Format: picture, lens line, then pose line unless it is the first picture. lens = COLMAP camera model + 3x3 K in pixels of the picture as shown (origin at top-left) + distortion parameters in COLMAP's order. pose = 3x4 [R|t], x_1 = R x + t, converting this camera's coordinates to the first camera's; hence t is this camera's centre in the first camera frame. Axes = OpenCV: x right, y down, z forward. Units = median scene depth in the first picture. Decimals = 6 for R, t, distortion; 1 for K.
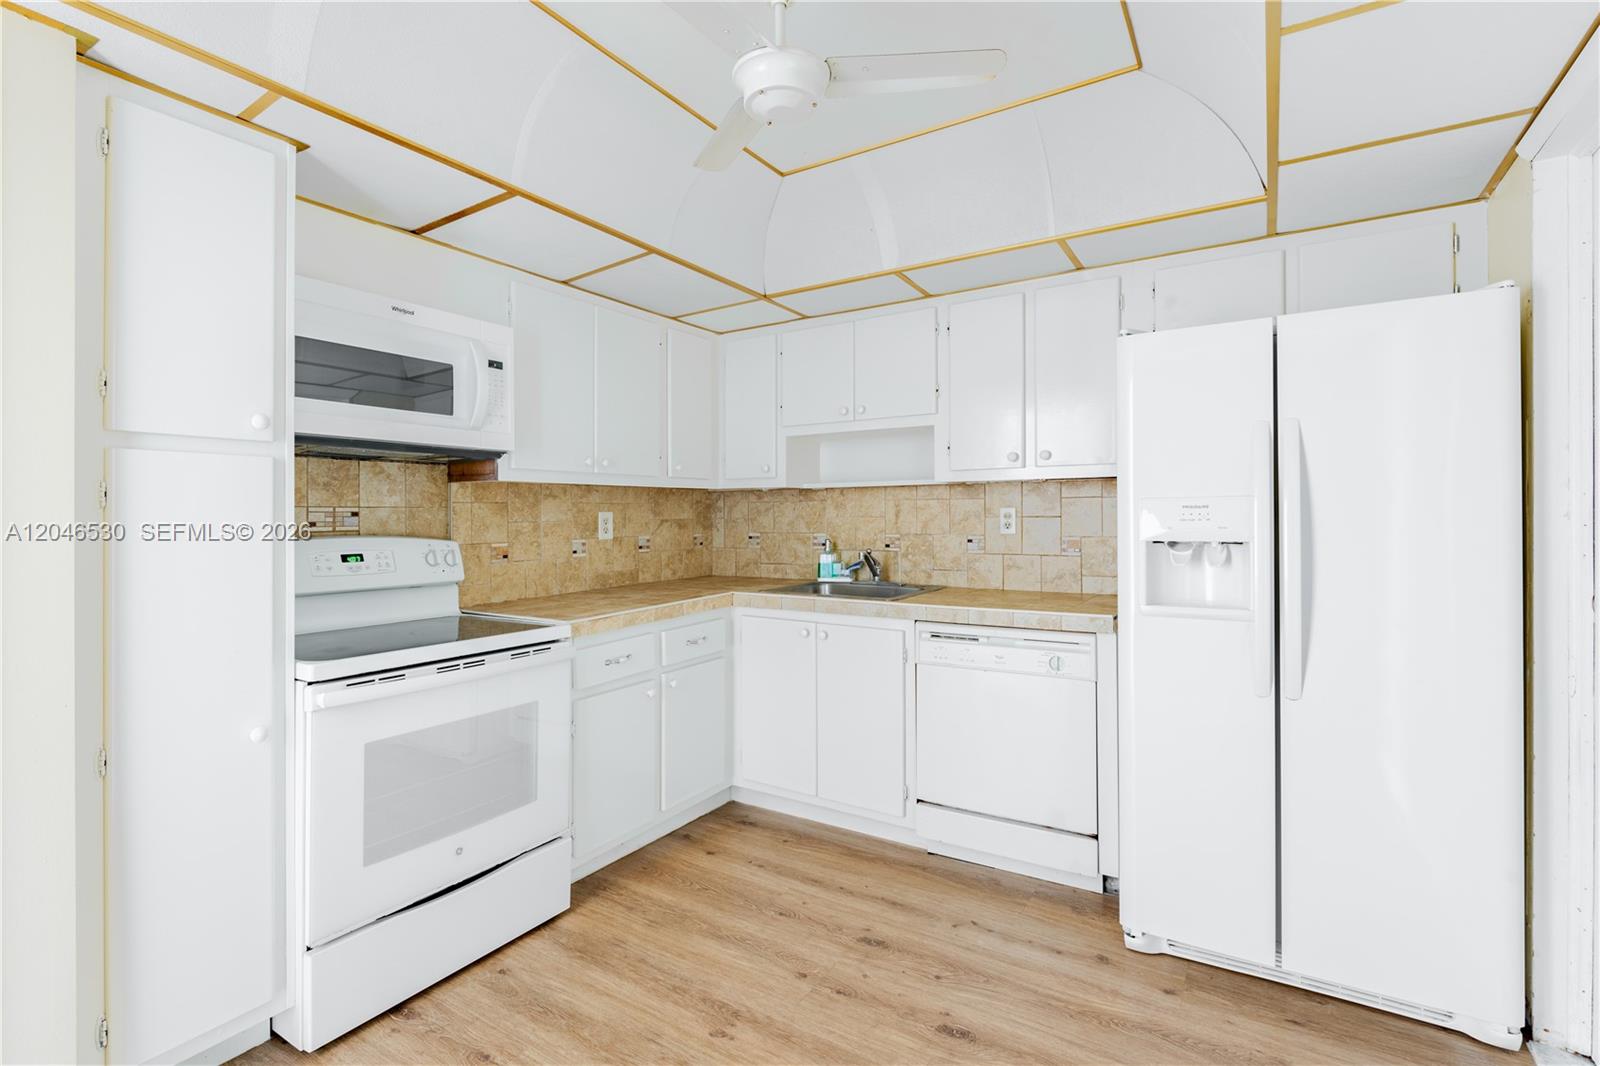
lens RADIAL K [[727.4, 0, 808.4], [0, 727.4, 518.8], [0, 0, 1]] dist [0.014349, -0.007886]
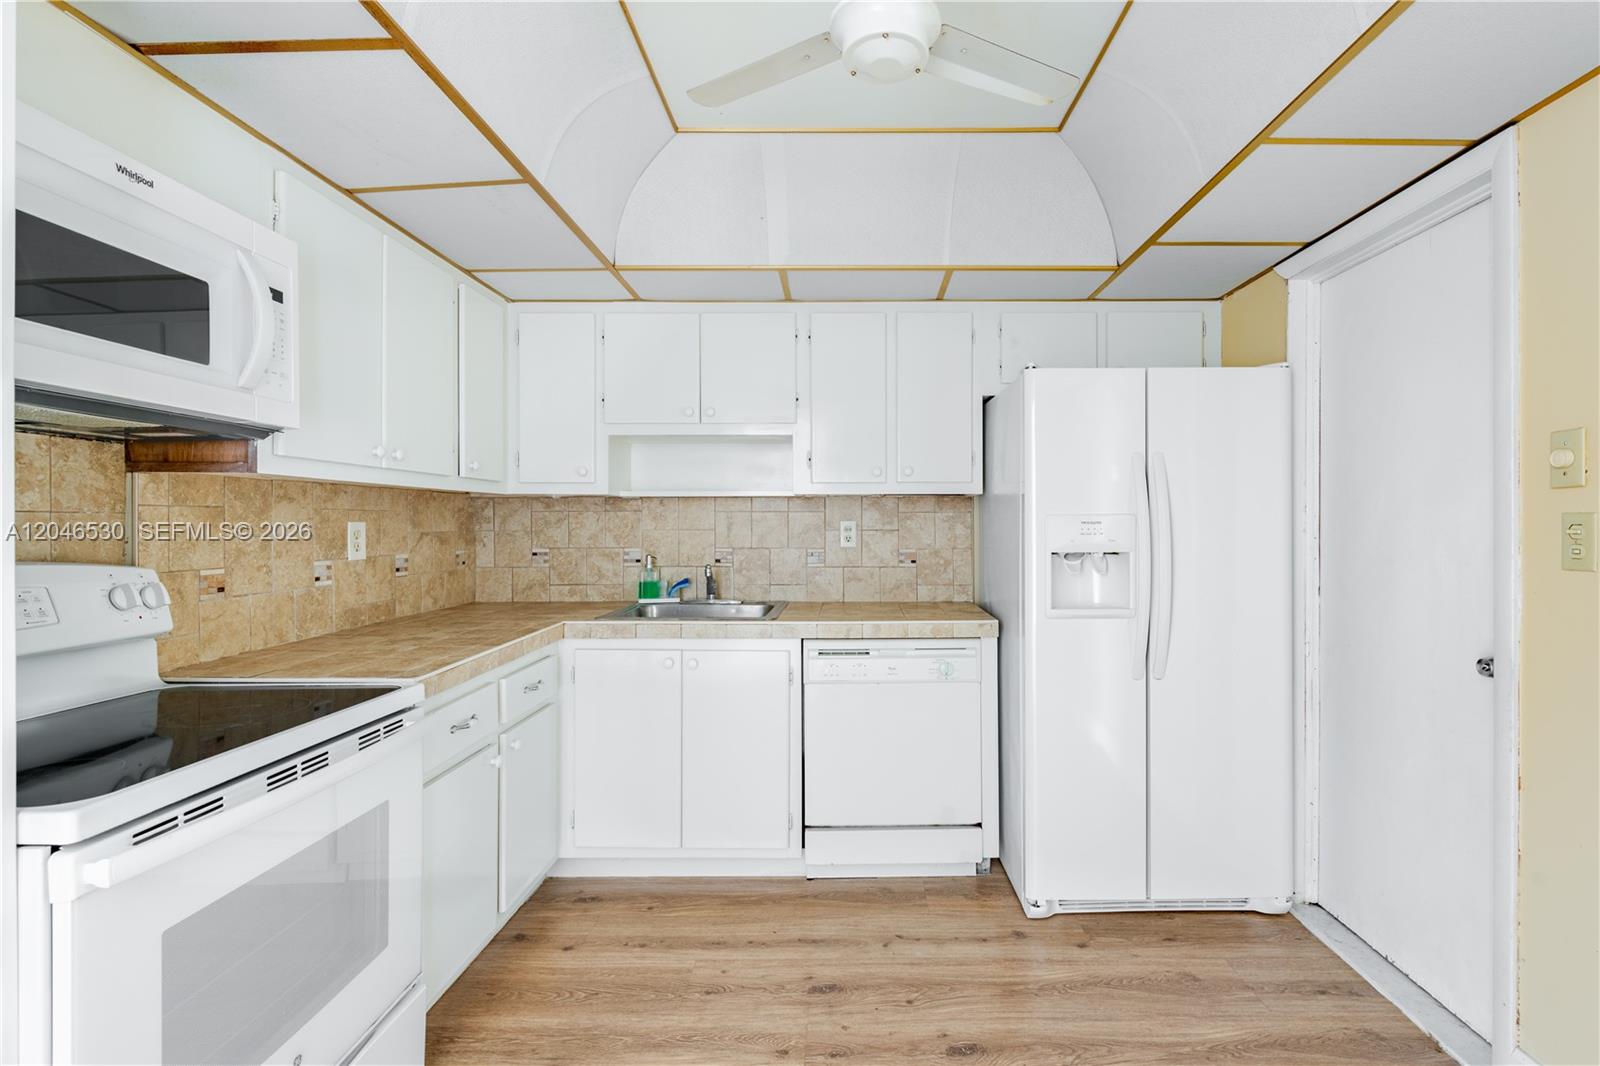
lens RADIAL K [[725.2, 0, 800.0], [0, 725.2, 533.0], [0, 0, 1]] dist [0.018821, -0.013542]
pose [[0.849539, 0.000051, 0.527526, -0.338449], [-0.002047, 0.999993, 0.003200, -0.002044], [-0.527522, -0.003798, 0.849533, 0.184072]]
